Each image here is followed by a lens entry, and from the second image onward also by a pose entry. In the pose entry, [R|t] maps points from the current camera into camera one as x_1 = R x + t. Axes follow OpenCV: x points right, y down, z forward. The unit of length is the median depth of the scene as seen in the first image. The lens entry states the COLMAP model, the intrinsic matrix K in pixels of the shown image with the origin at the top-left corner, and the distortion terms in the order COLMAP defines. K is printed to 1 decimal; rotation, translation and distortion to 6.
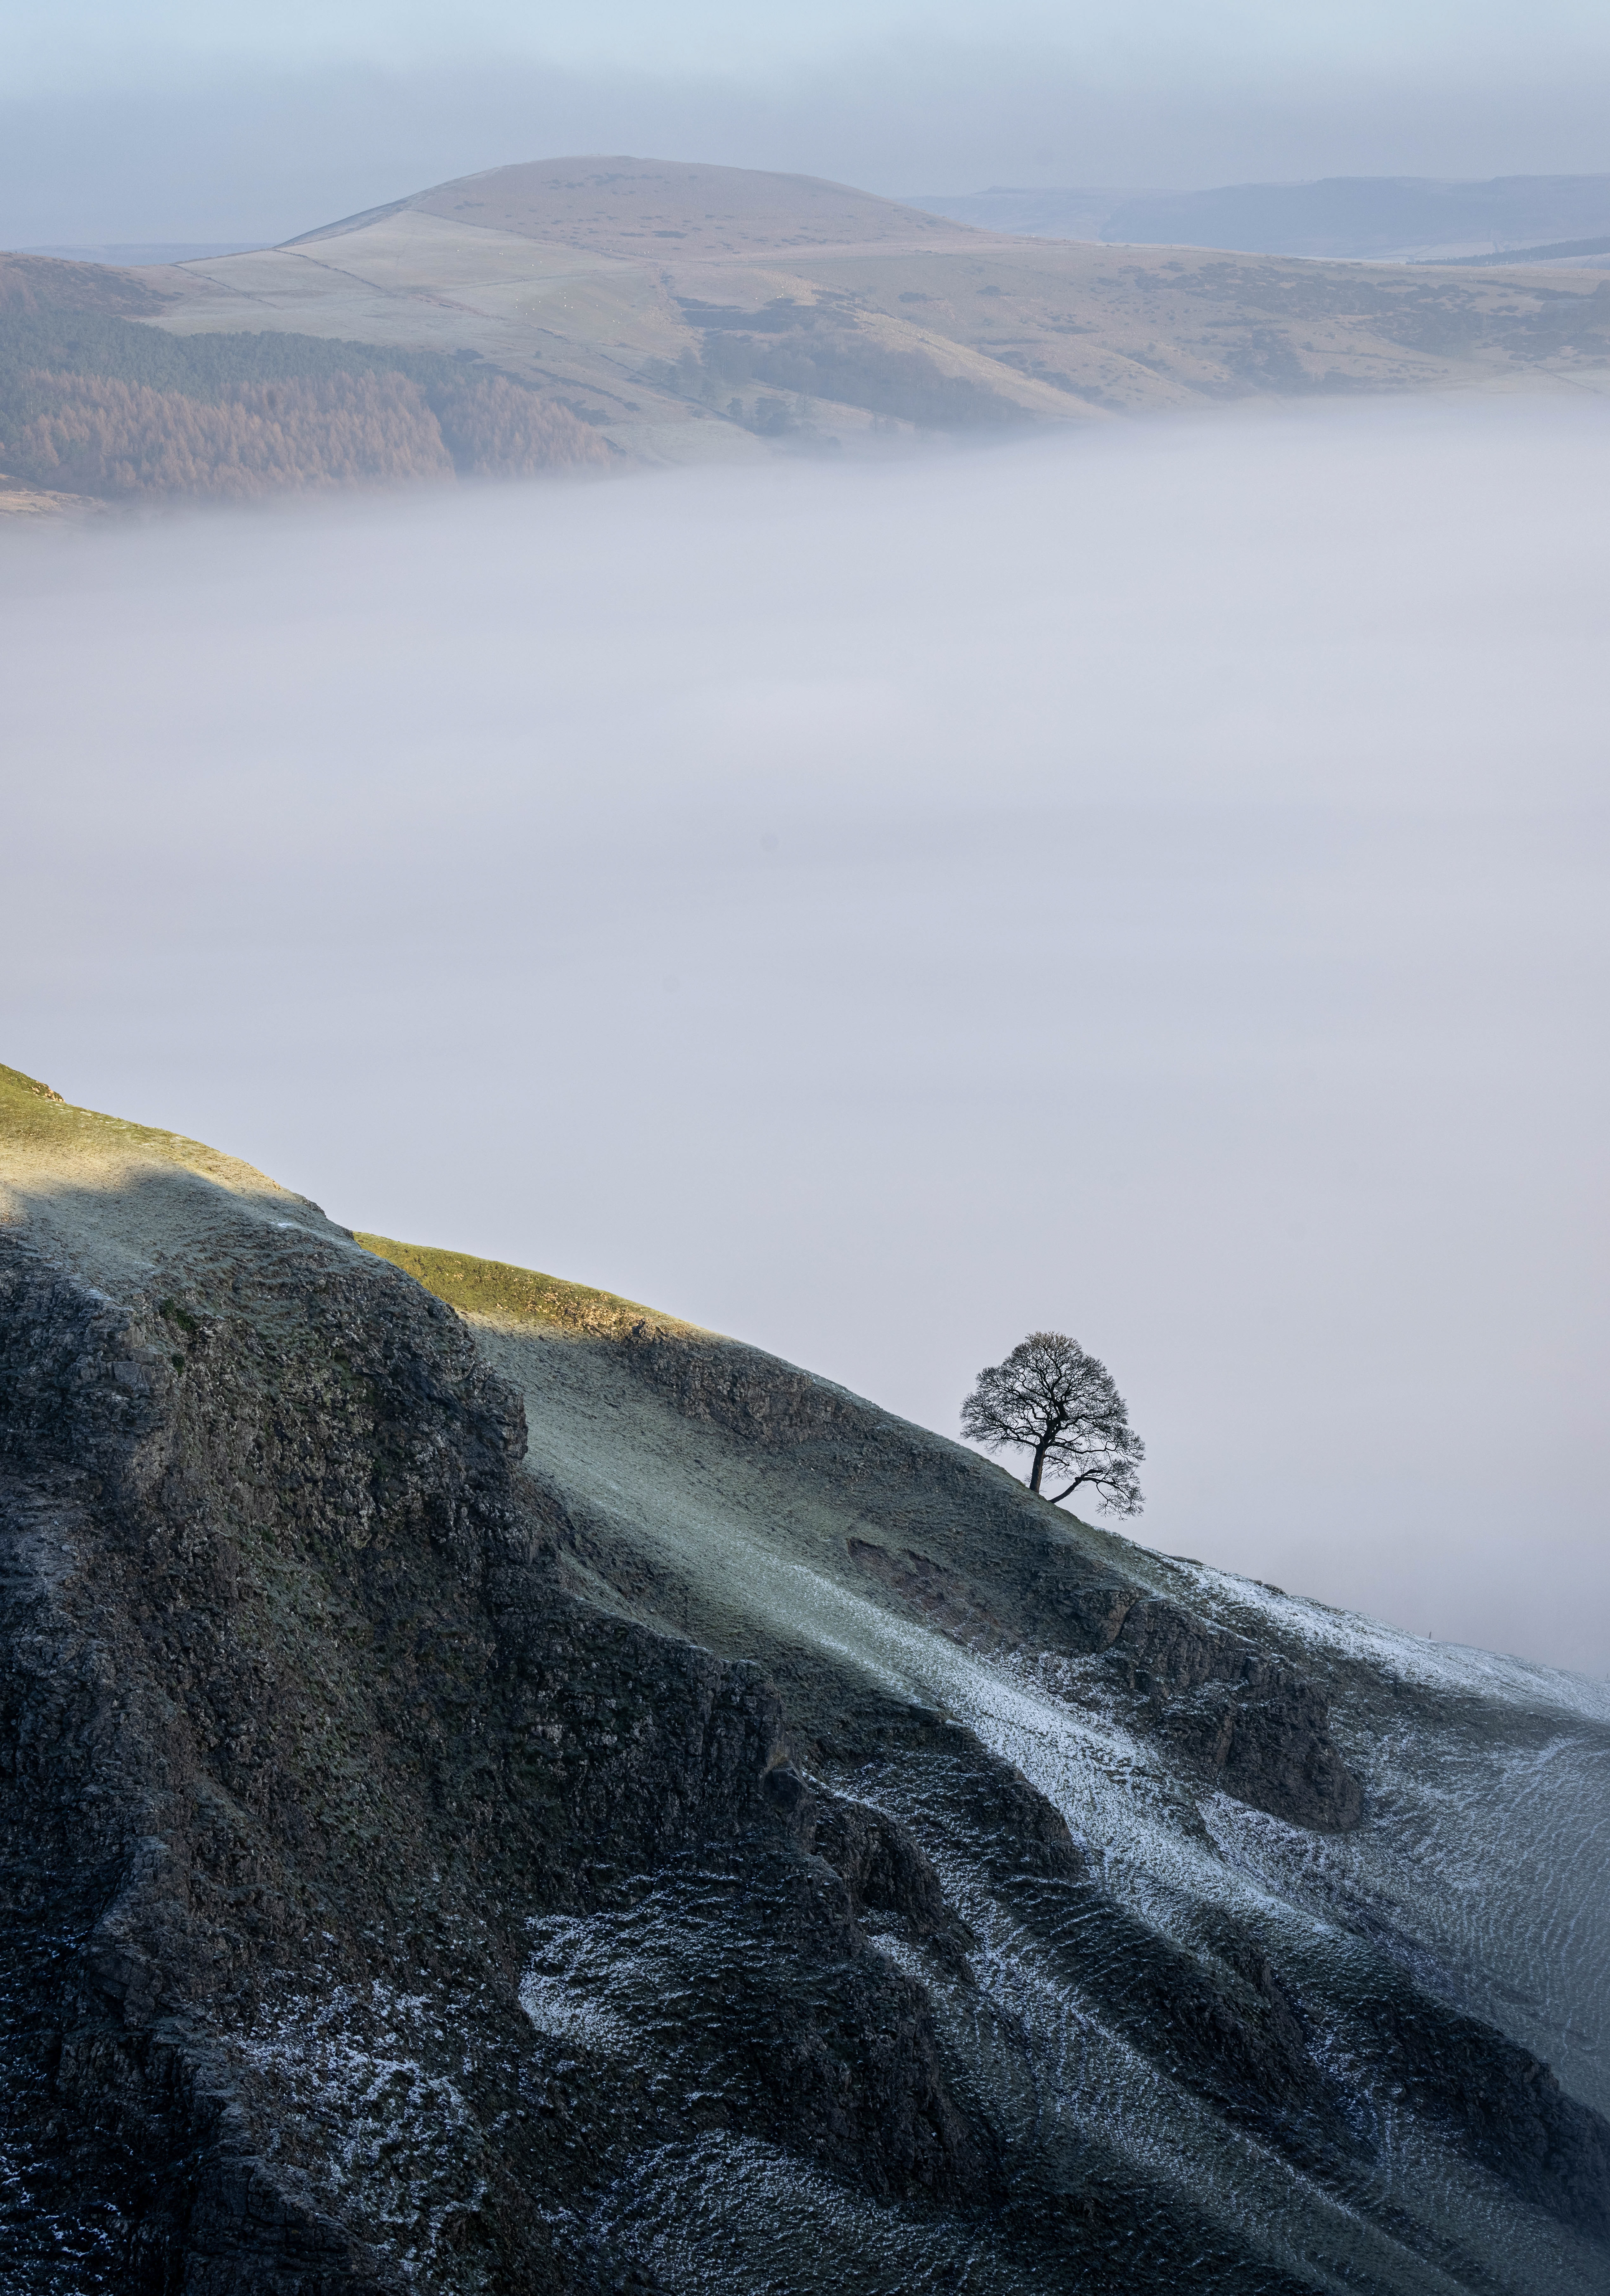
lens RADIAL K [[4850.2, 0, 805.0], [0, 4850.2, 1148.0], [0, 0, 1]] dist [-0.002591, 0.126409]
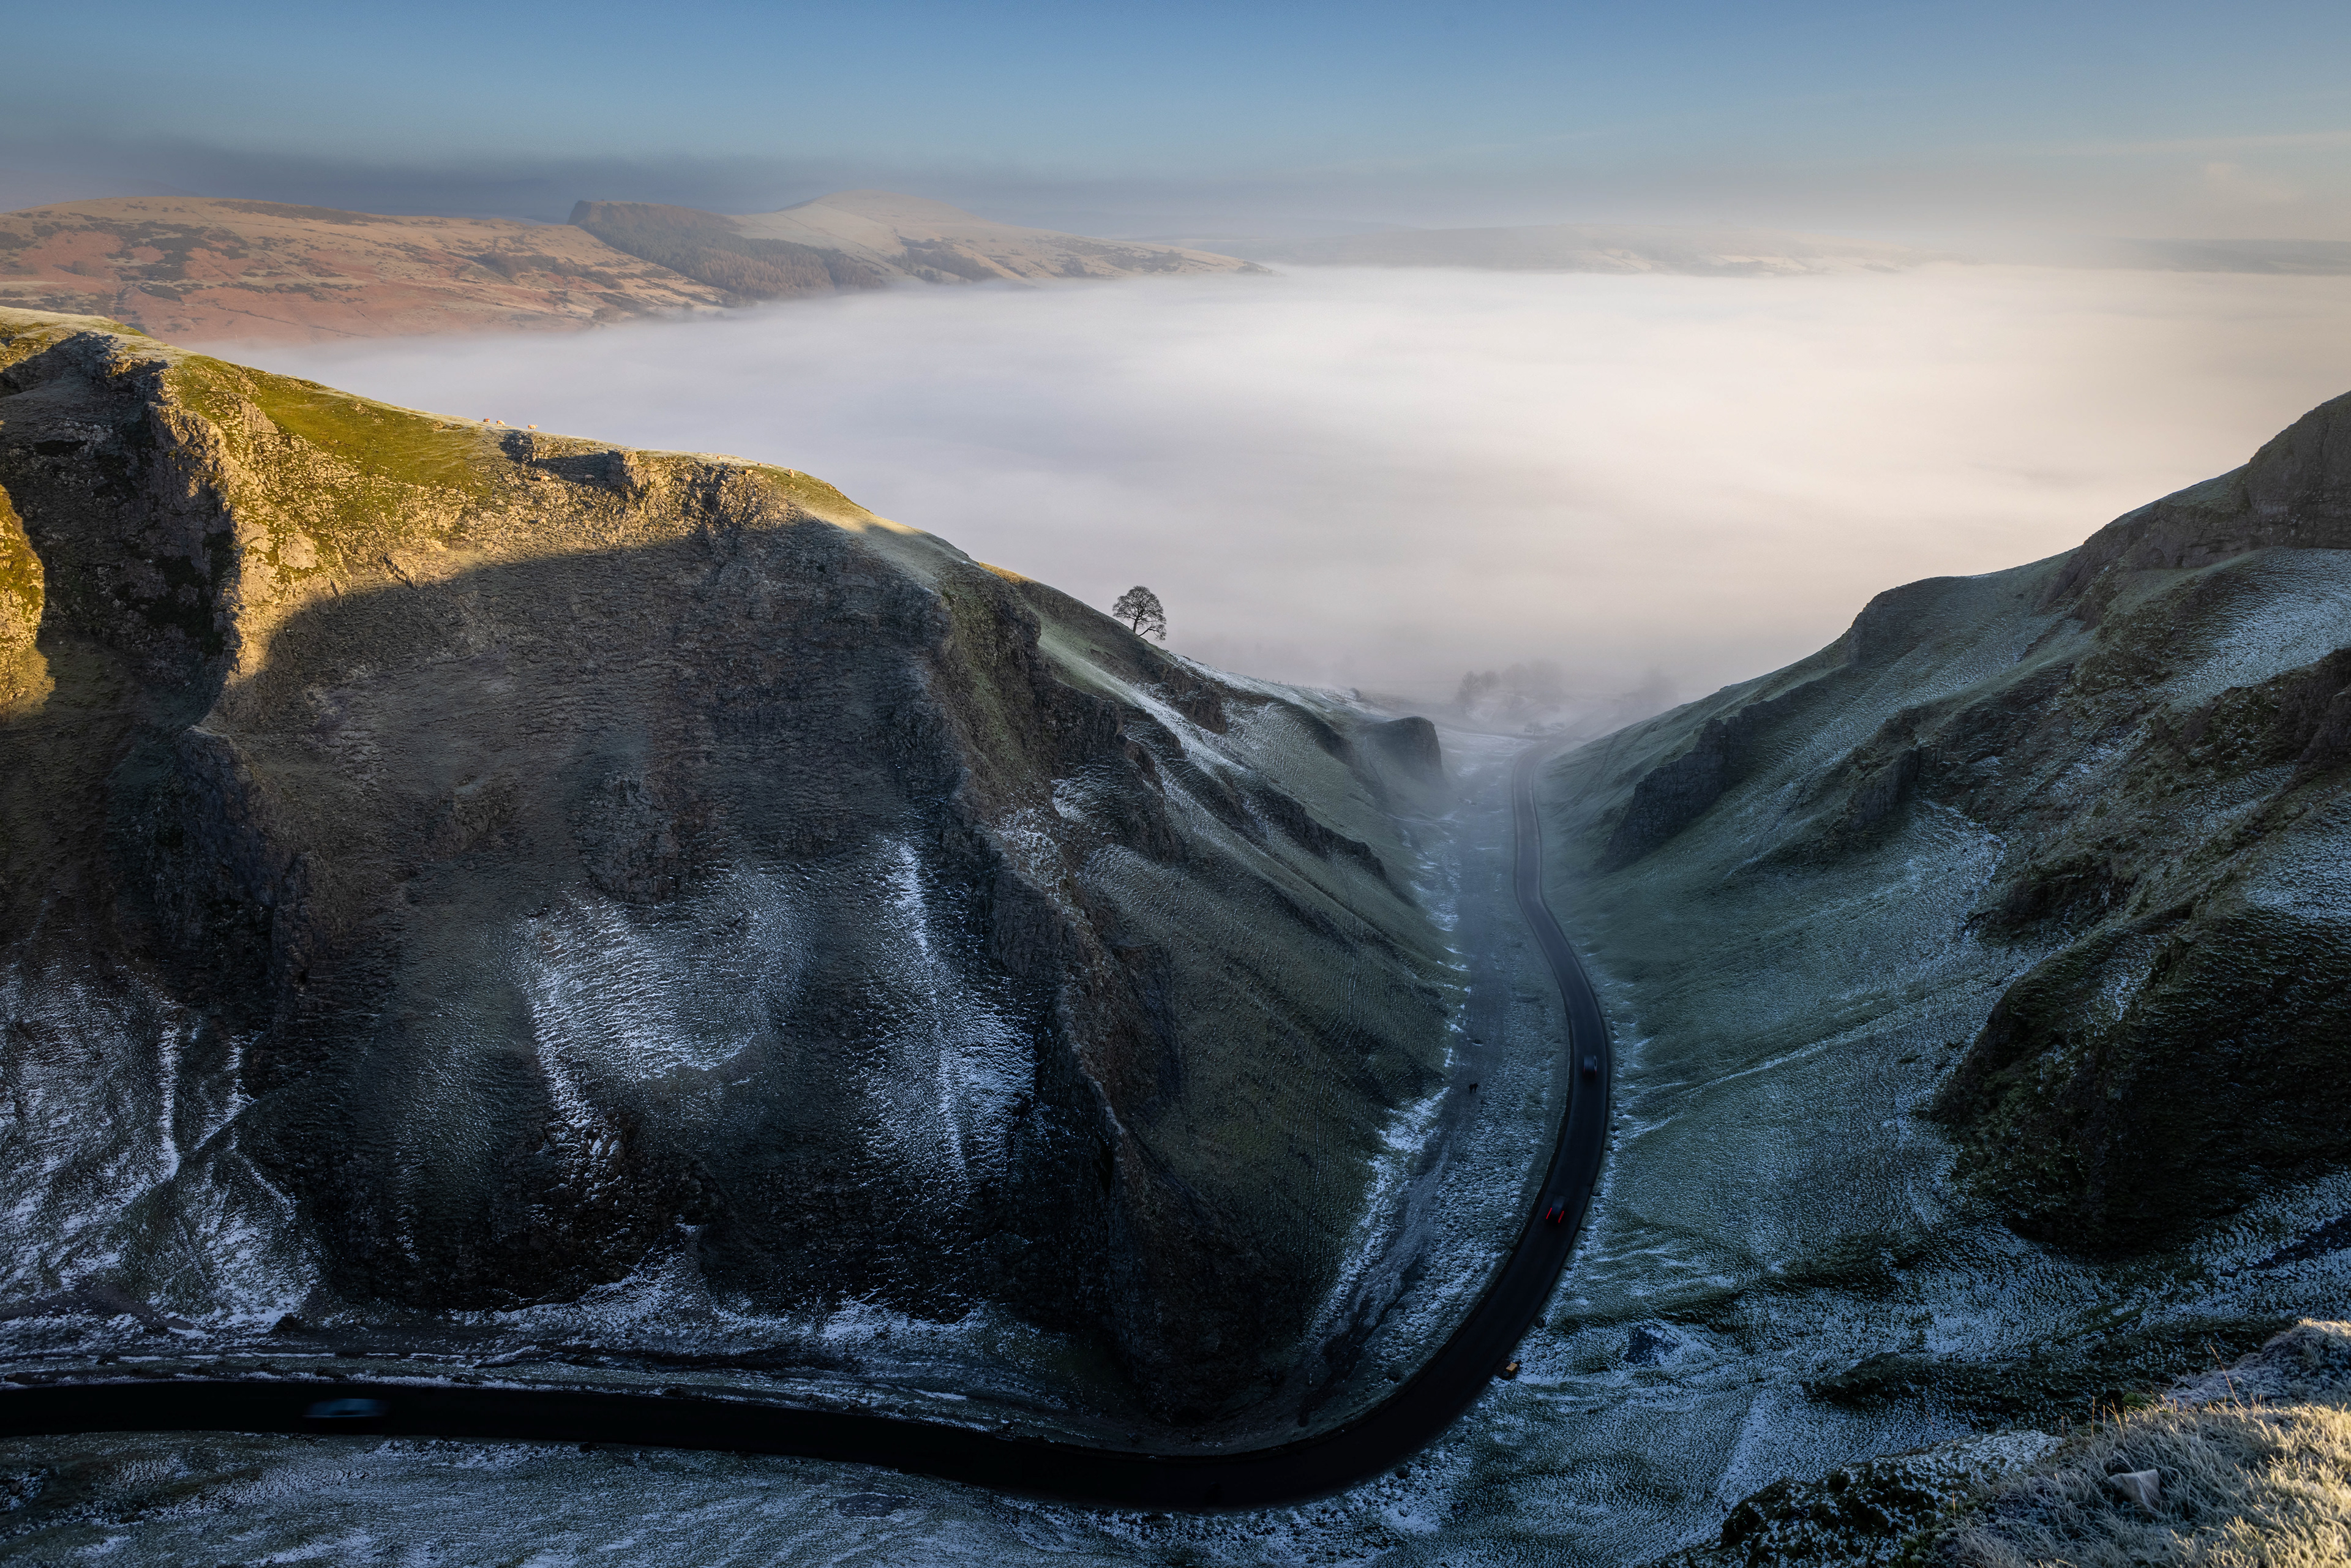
lens RADIAL K [[1333.0, 0, 1175.5], [0, 1333.0, 784.0], [0, 0, 1]] dist [-0.005078, -0.000698]
pose [[0.984912, -0.002903, 0.173034, -0.126373], [-0.033140, 0.978192, 0.205044, -0.026367], [-0.169855, -0.207684, 0.963336, 0.109912]]
